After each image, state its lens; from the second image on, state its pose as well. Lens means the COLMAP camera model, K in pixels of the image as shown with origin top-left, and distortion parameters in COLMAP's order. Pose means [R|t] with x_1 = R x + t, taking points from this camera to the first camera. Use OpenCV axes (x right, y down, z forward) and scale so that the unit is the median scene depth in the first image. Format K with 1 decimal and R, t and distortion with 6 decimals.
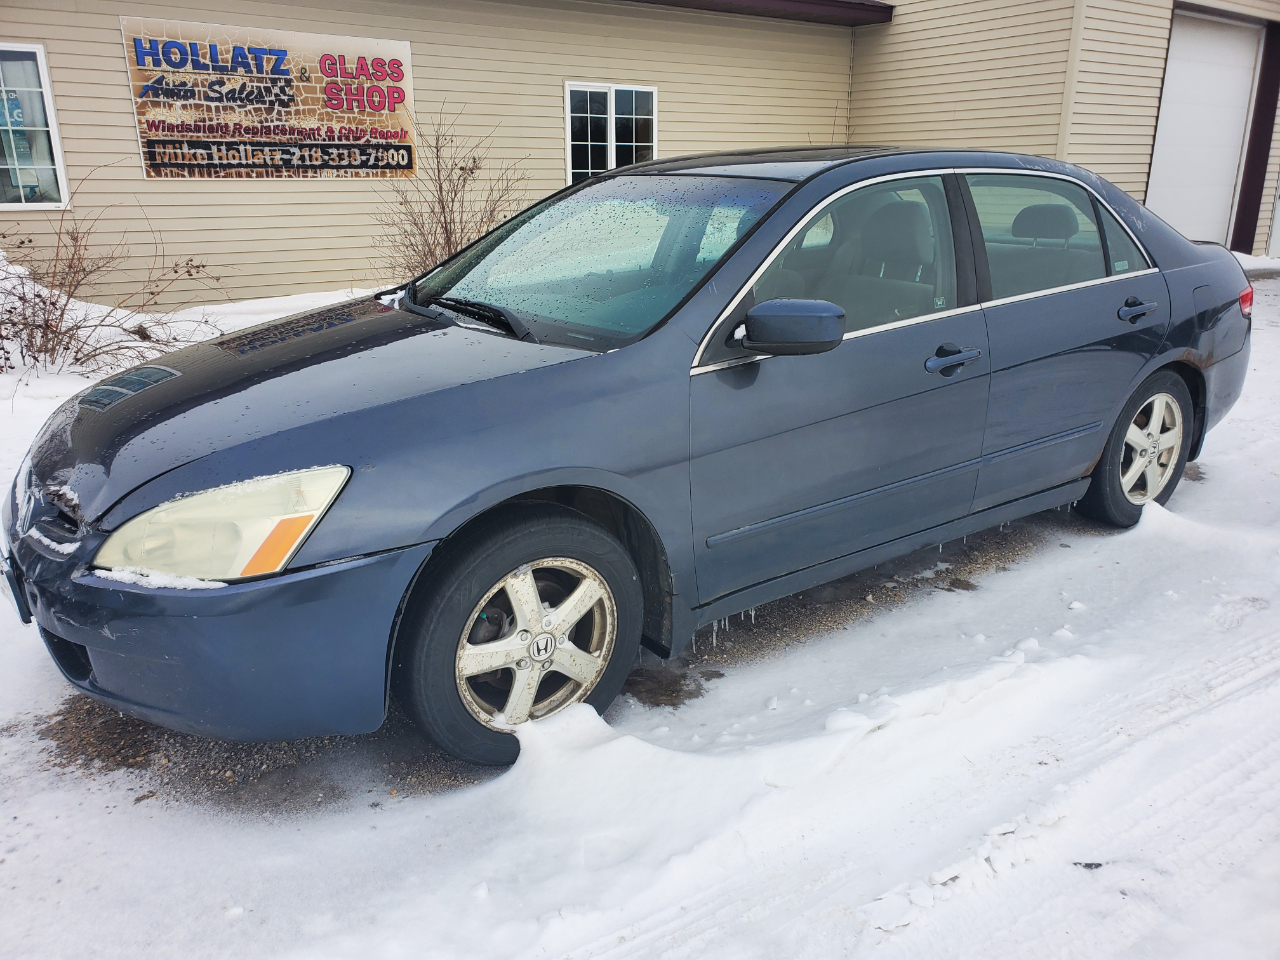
lens RADIAL K [[1019.0, 0, 632.6], [0, 1019.0, 488.9], [0, 0, 1]] dist [-0.030357, 0.072339]
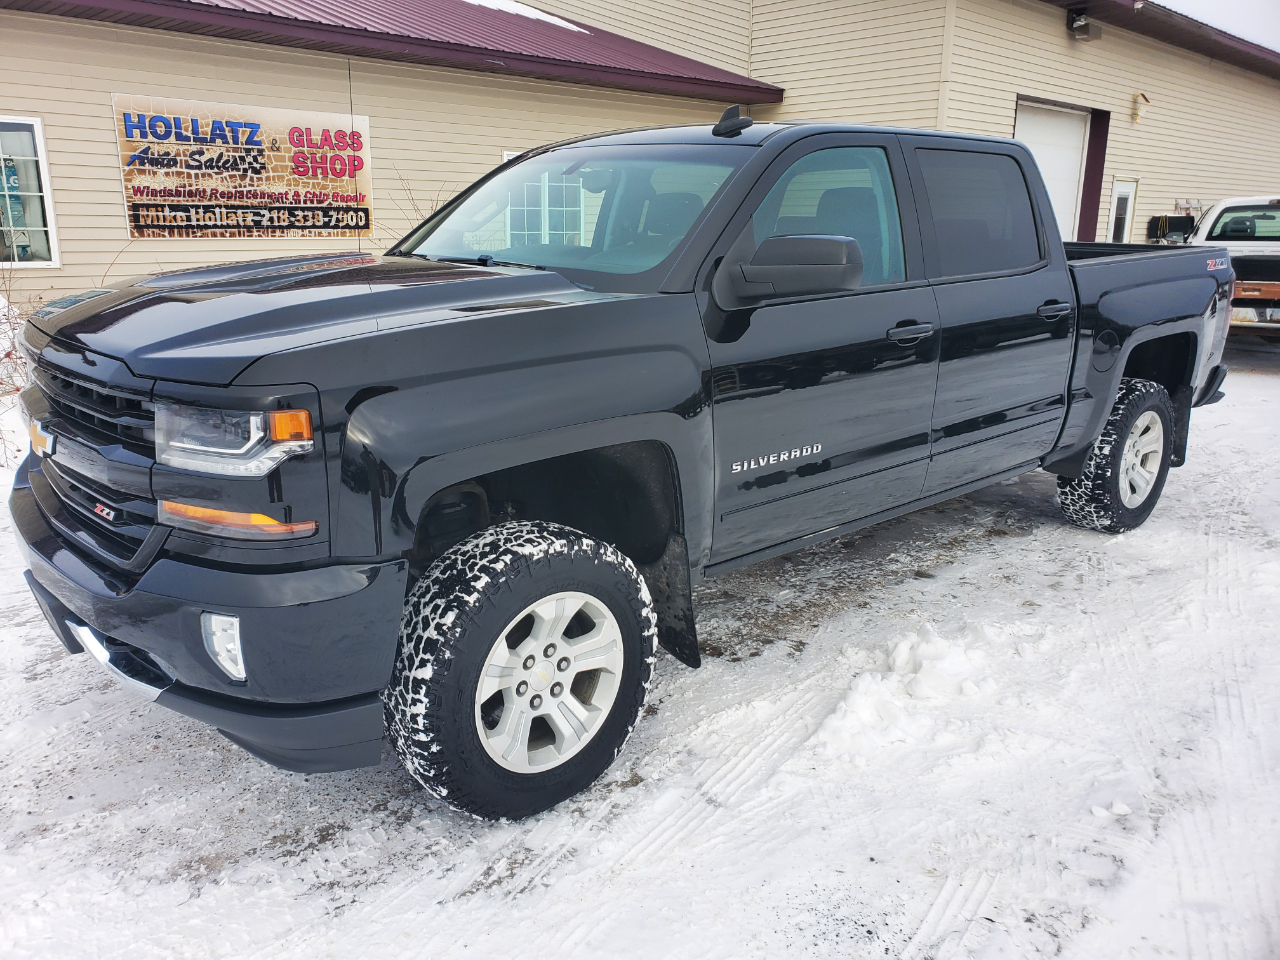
lens RADIAL K [[1019.0, 0, 623.3], [0, 1019.0, 457.0], [0, 0, 1]] dist [-0.030357, 0.072339]
pose [[0.992901, -0.016182, 0.117841, -0.086123], [0.023996, 0.997584, -0.065198, 0.007746], [-0.116502, 0.067563, 0.990890, -0.106477]]
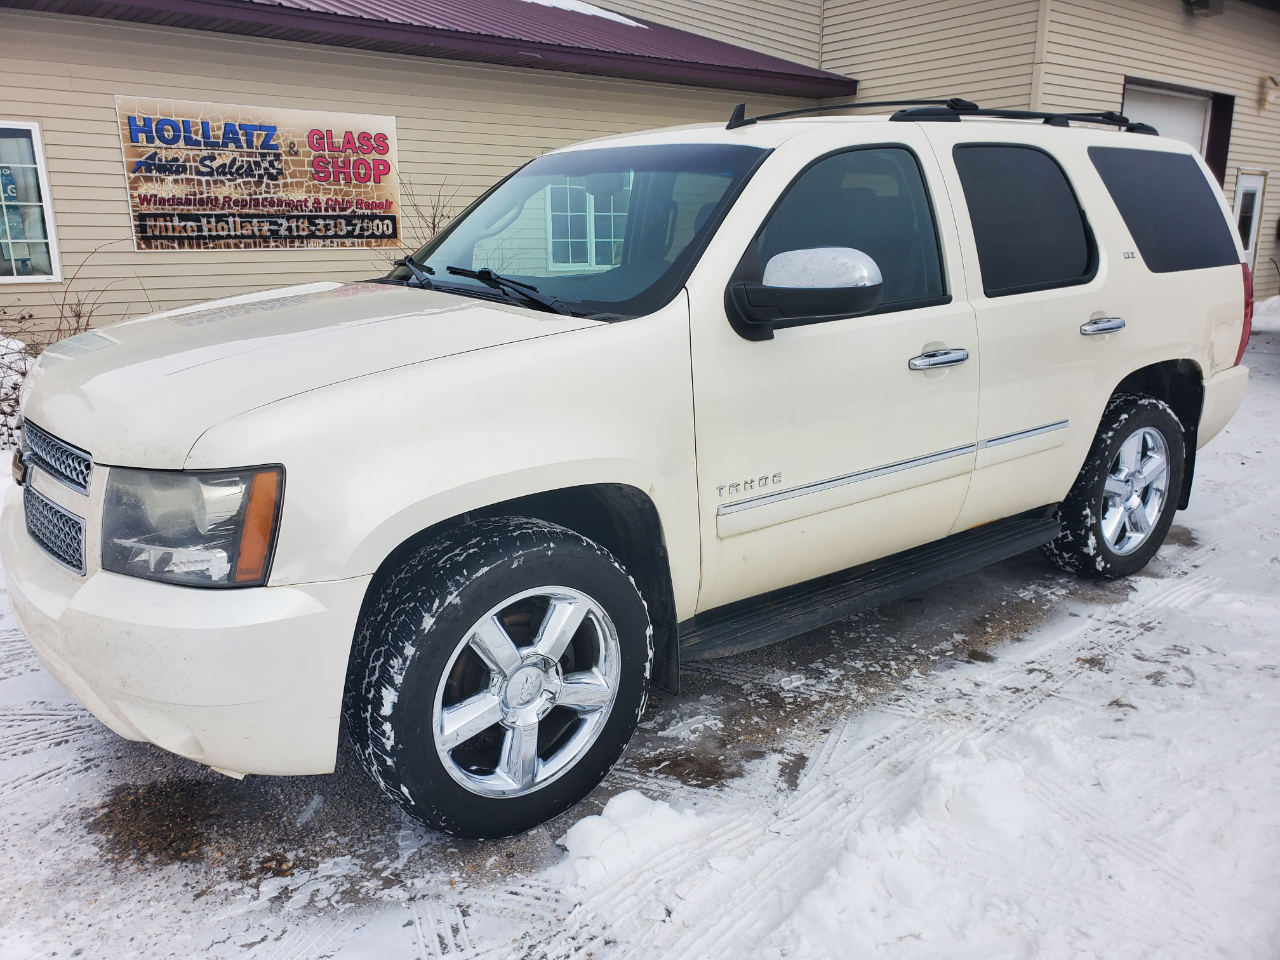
lens RADIAL K [[1019.0, 0, 616.9], [0, 1019.0, 481.3], [0, 0, 1]] dist [-0.030357, 0.072339]
pose [[0.999645, -0.009730, 0.024812, -0.025951], [0.011175, 0.998209, -0.058762, -0.010296], [-0.024196, 0.059018, 0.997964, -0.008566]]
